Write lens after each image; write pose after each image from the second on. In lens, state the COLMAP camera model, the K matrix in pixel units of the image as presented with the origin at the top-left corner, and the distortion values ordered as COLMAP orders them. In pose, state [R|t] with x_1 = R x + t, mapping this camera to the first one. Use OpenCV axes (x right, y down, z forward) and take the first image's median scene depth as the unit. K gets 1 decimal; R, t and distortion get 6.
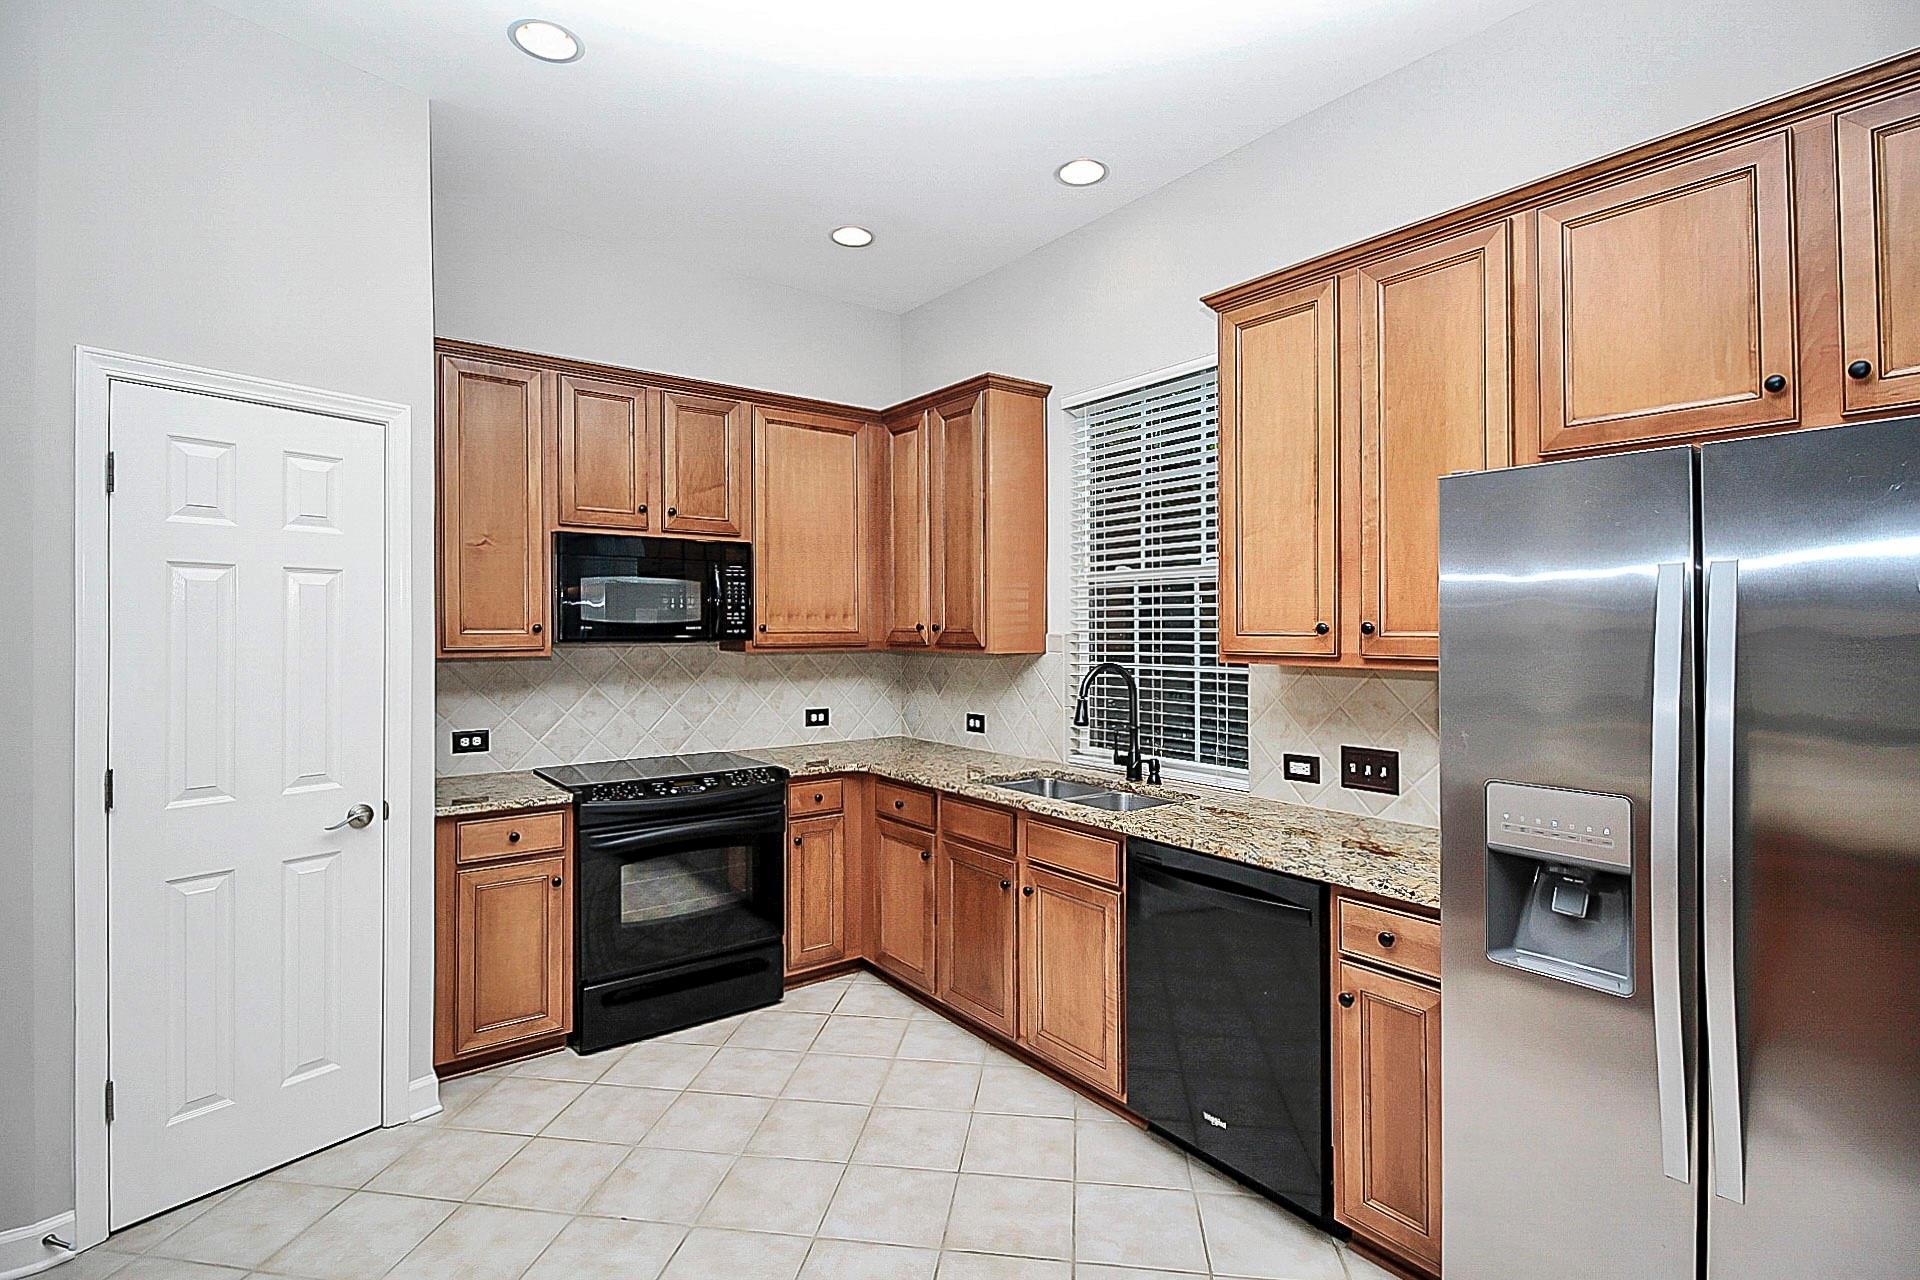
lens RADIAL K [[923.5, 0, 965.7], [0, 923.5, 625.7], [0, 0, 1]] dist [-0.006445, -0.007268]
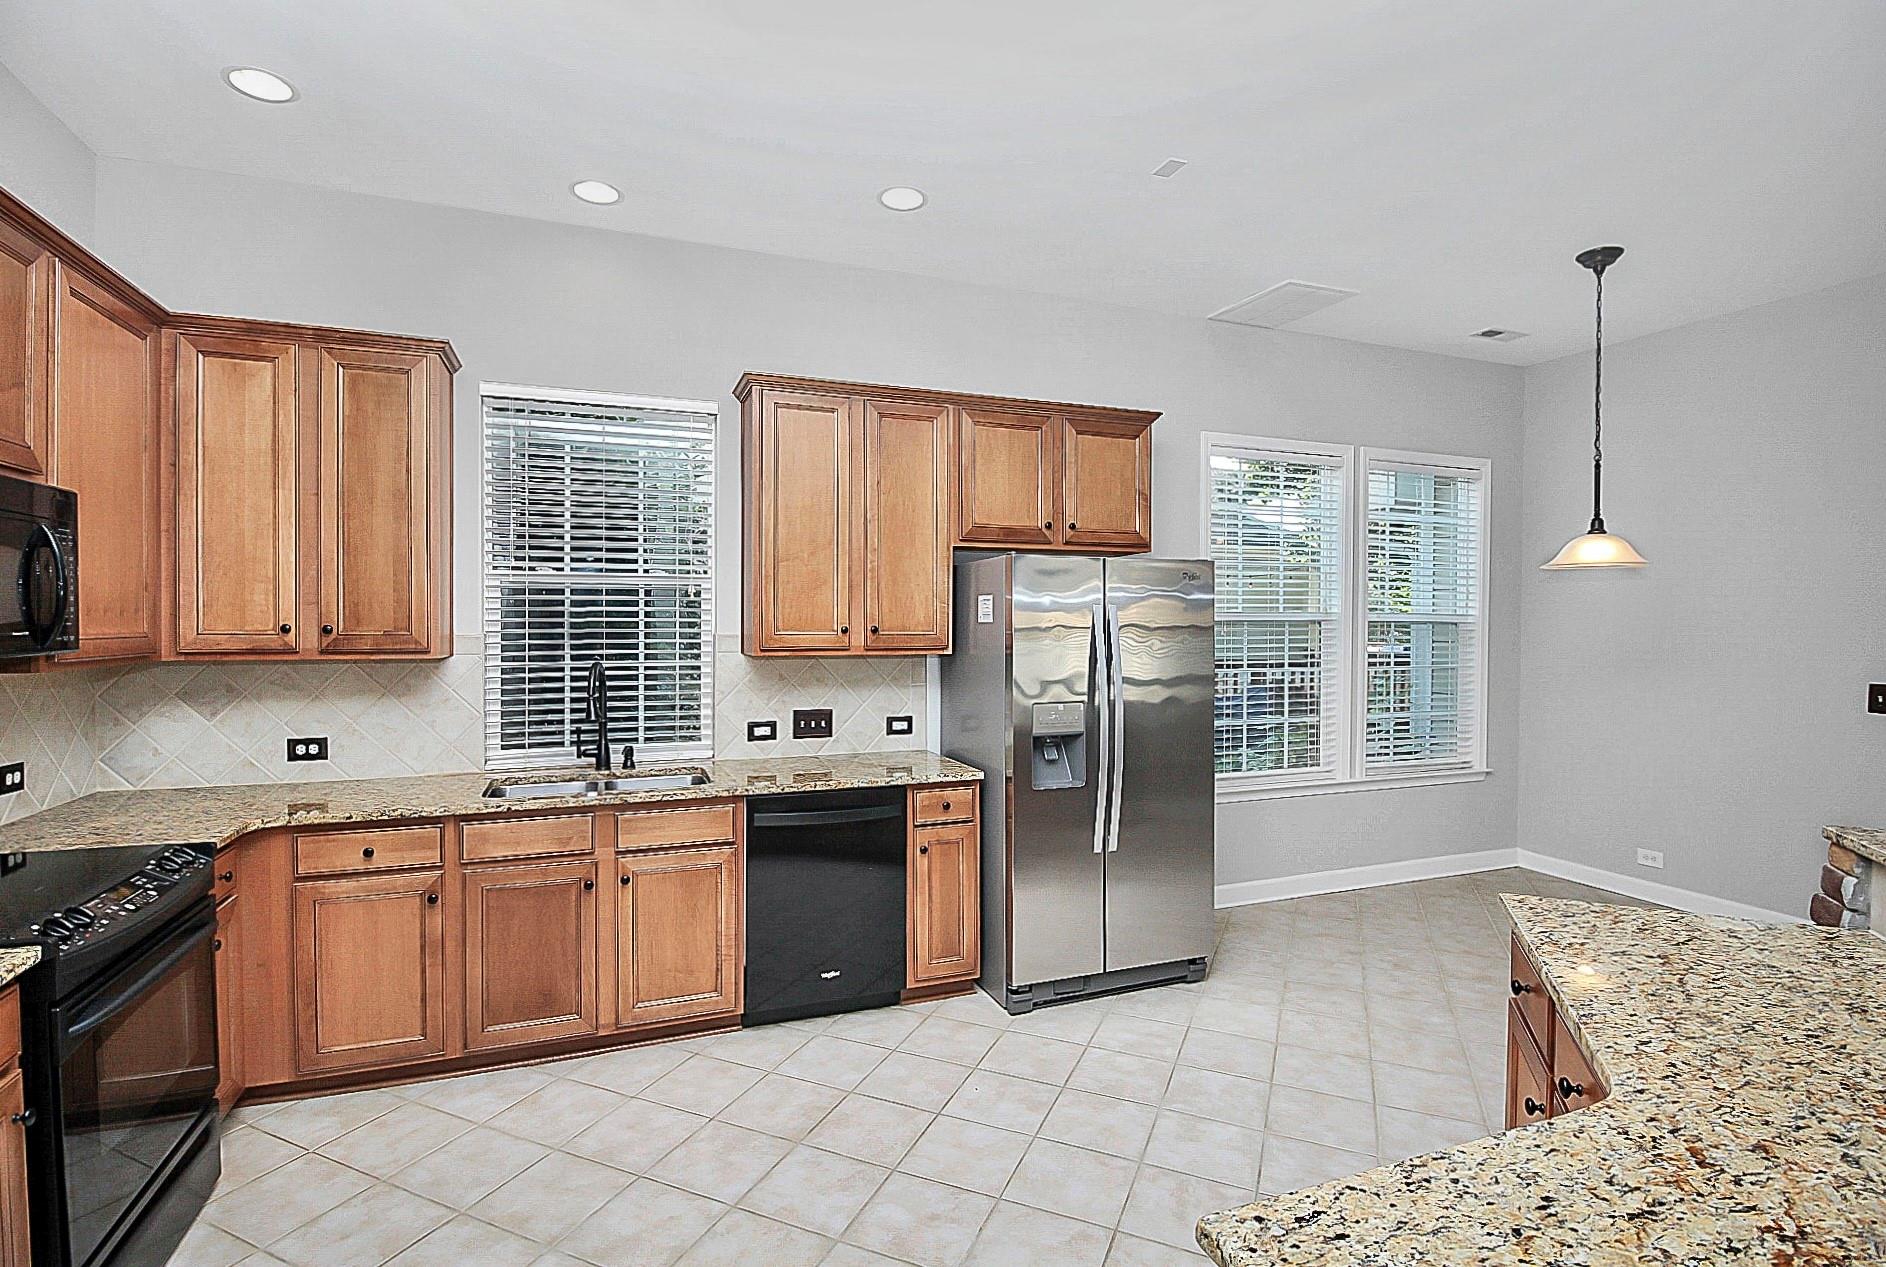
lens RADIAL K [[929.3, 0, 945.3], [0, 929.3, 633.8], [0, 0, 1]] dist [-0.003976, -0.002573]
pose [[0.253407, -0.016227, 0.967224, -0.774592], [-0.005929, 0.999814, 0.018327, -0.014085], [-0.967342, -0.010378, 0.253264, 0.338564]]
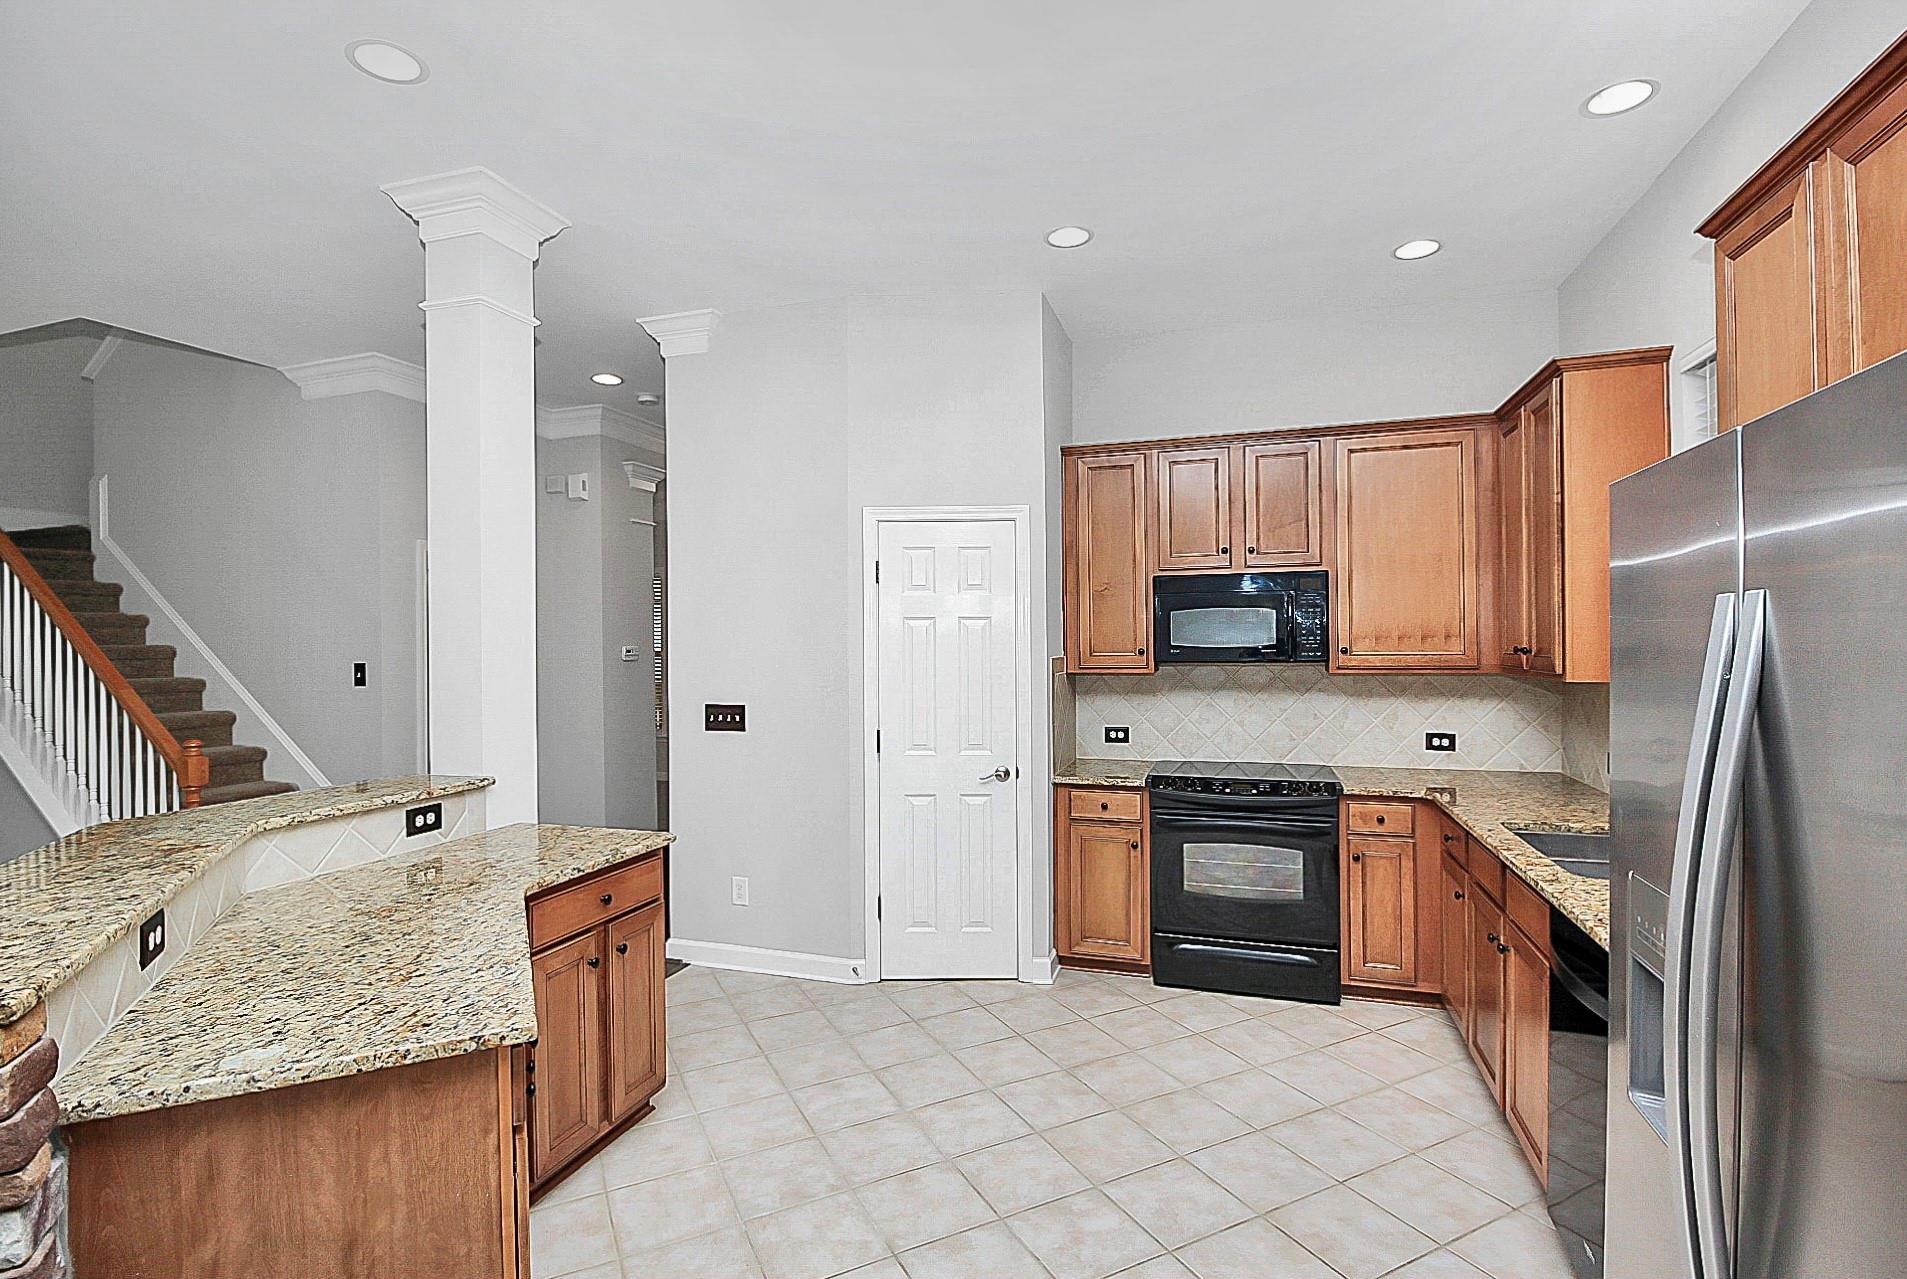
lens RADIAL K [[917.3, 0, 914.4], [0, 917.3, 633.8], [0, 0, 1]] dist [-0.006445, -0.007268]
pose [[0.532780, -0.011715, -0.846173, 0.466851], [0.011286, 0.999914, -0.006738, -0.017299], [0.846178, -0.005960, 0.532866, 0.037778]]
